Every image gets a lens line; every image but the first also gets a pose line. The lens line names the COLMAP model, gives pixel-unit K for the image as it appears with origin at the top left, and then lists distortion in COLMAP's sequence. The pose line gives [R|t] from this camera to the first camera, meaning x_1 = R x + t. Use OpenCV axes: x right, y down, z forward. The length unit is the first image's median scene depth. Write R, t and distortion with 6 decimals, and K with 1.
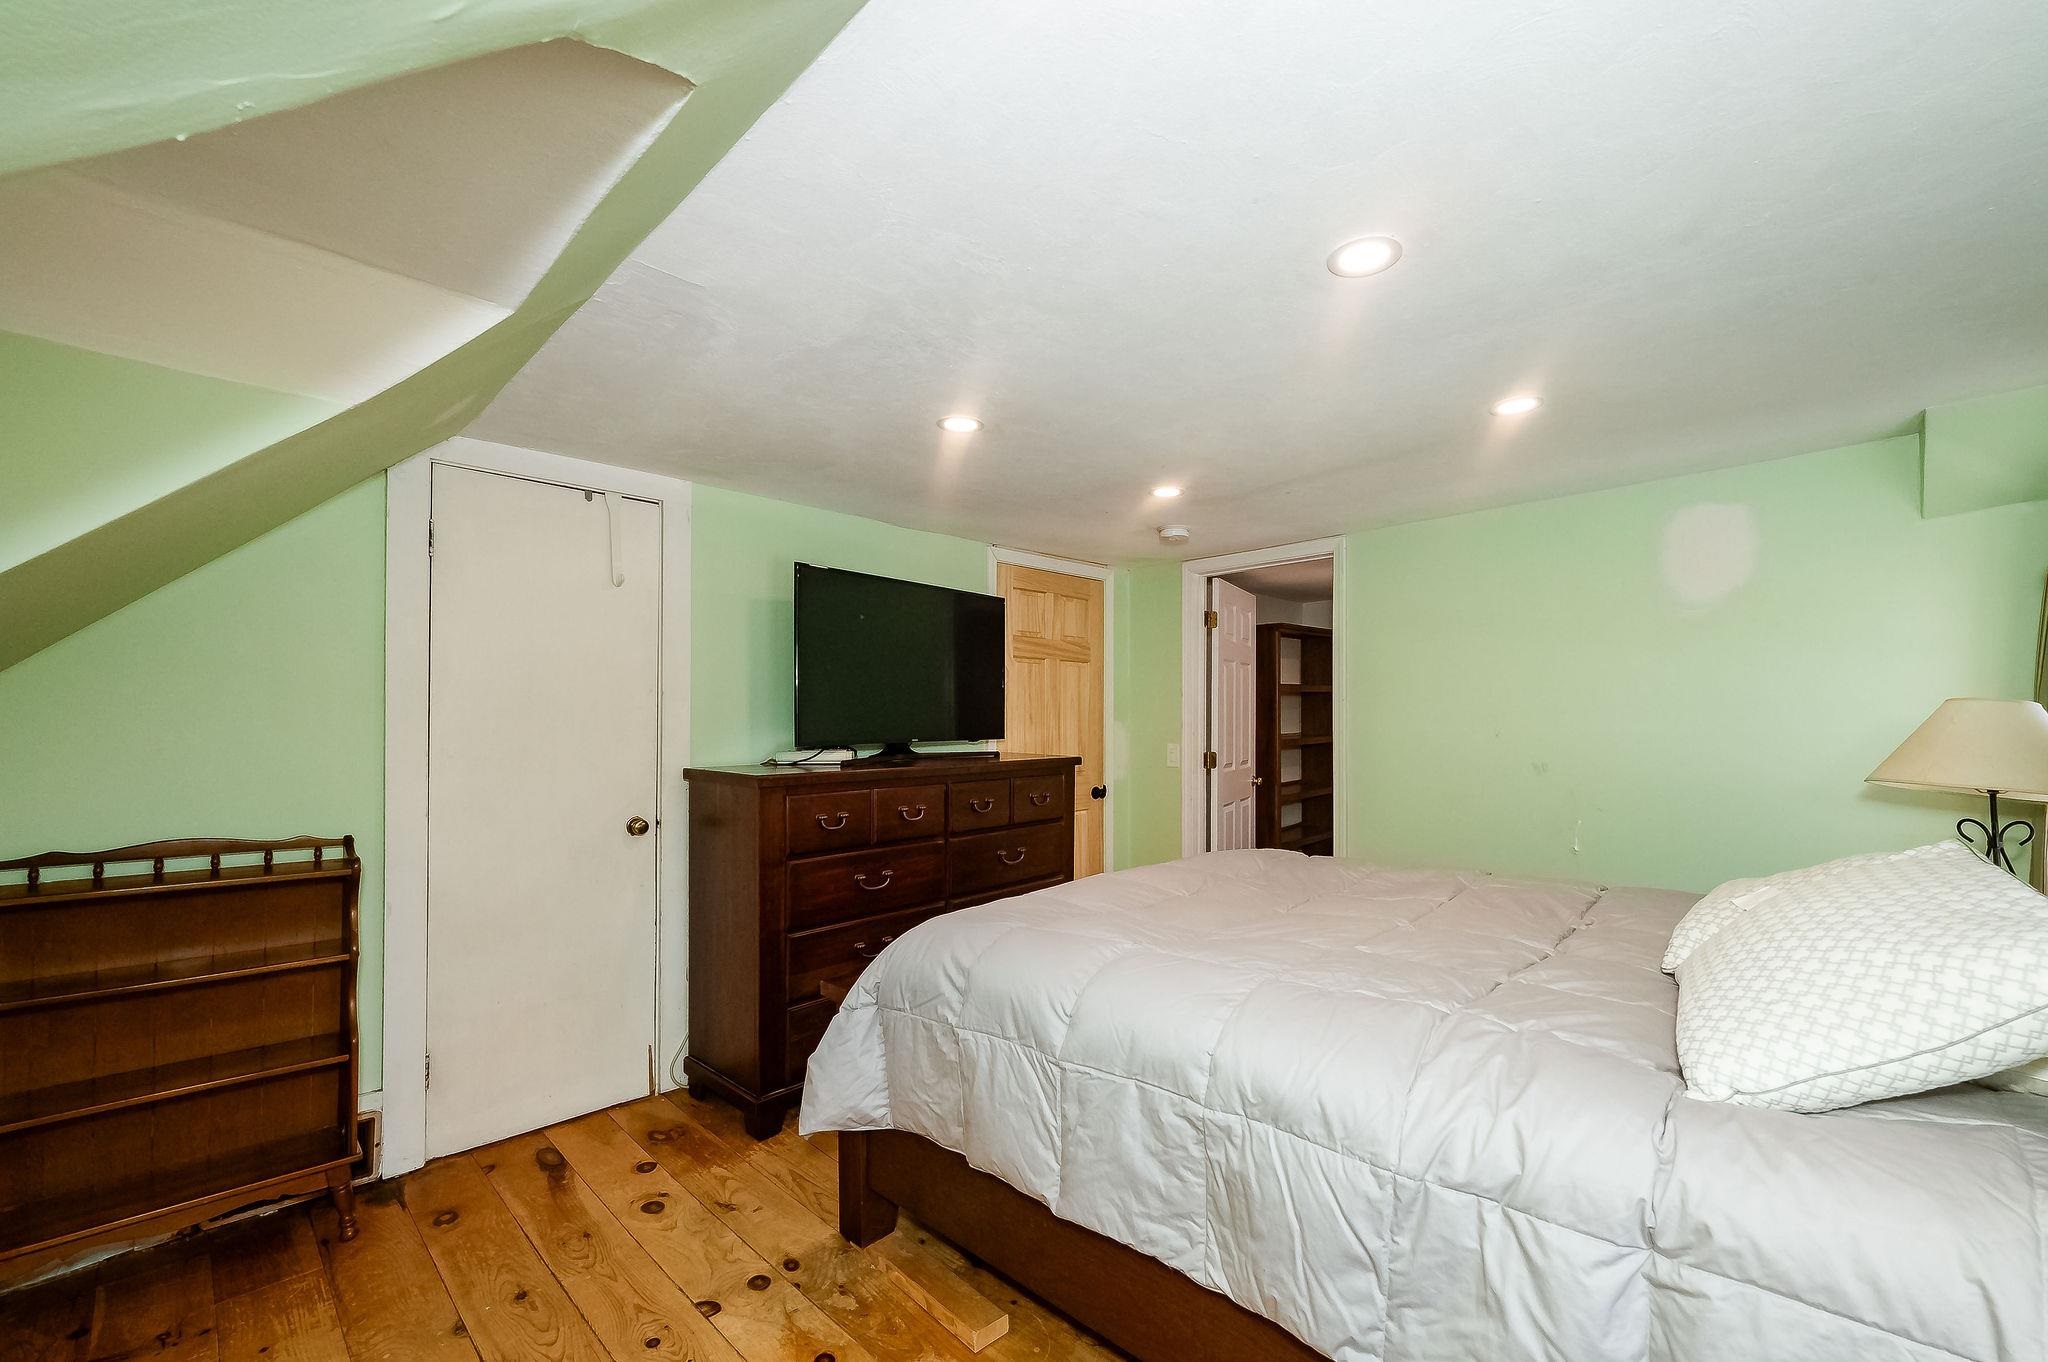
lens RADIAL K [[828.0, 0, 1022.2], [0, 828.0, 697.4], [0, 0, 1]] dist [-0.001048, -0.000100]
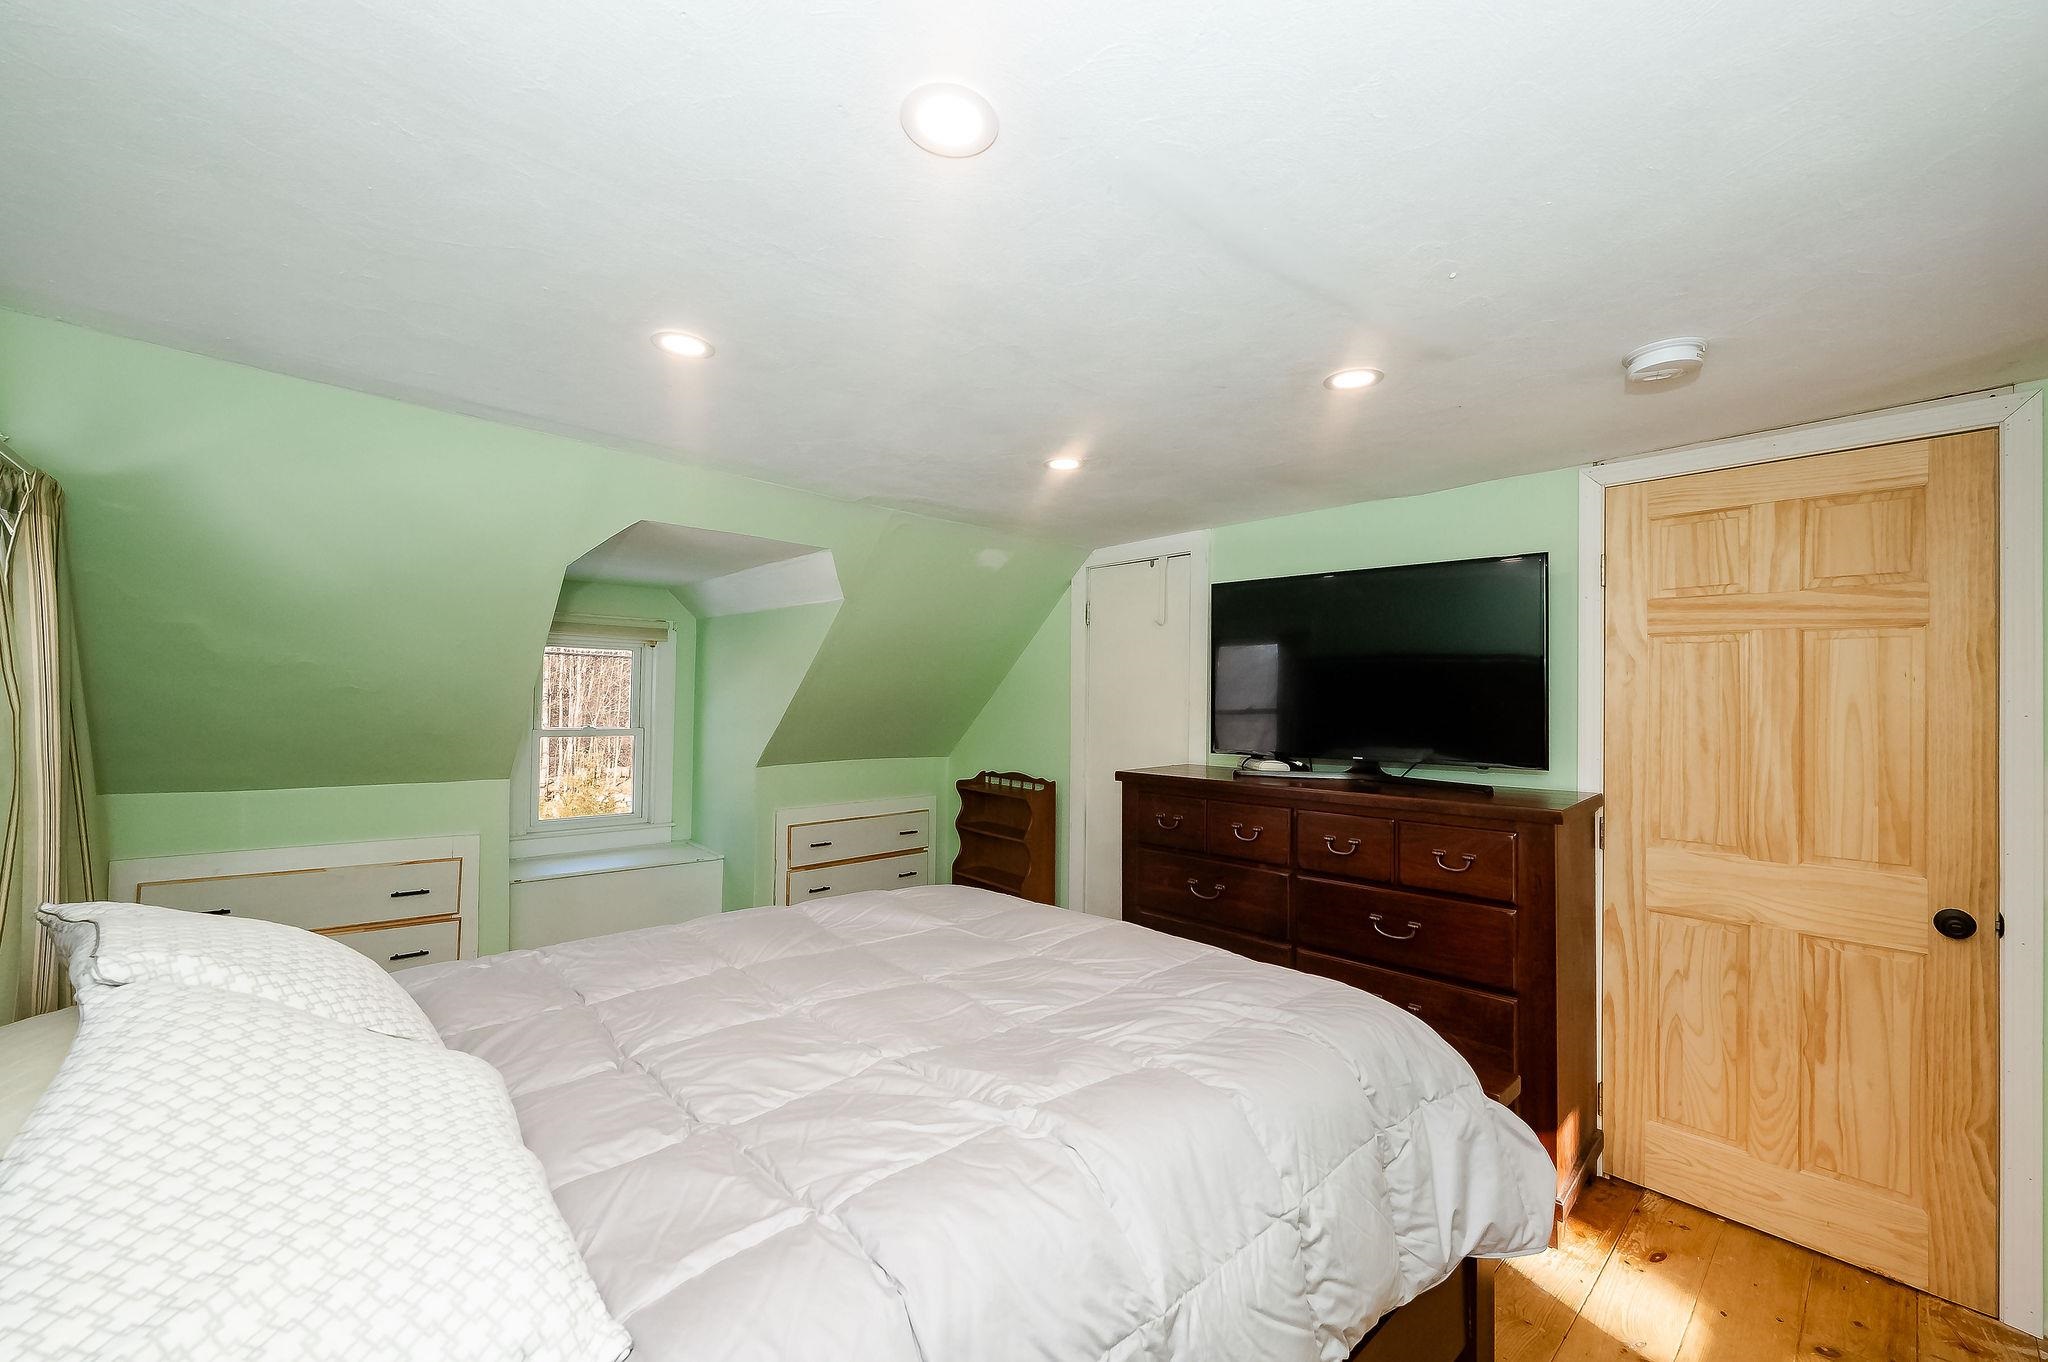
lens RADIAL K [[813.0, 0, 1026.9], [0, 813.0, 681.6], [0, 0, 1]] dist [0.000431, 0.000161]
pose [[-0.041111, -0.021600, -0.998921, 0.722728], [0.016155, 0.999621, -0.022280, -0.013445], [0.999024, -0.017054, -0.040747, 0.710938]]
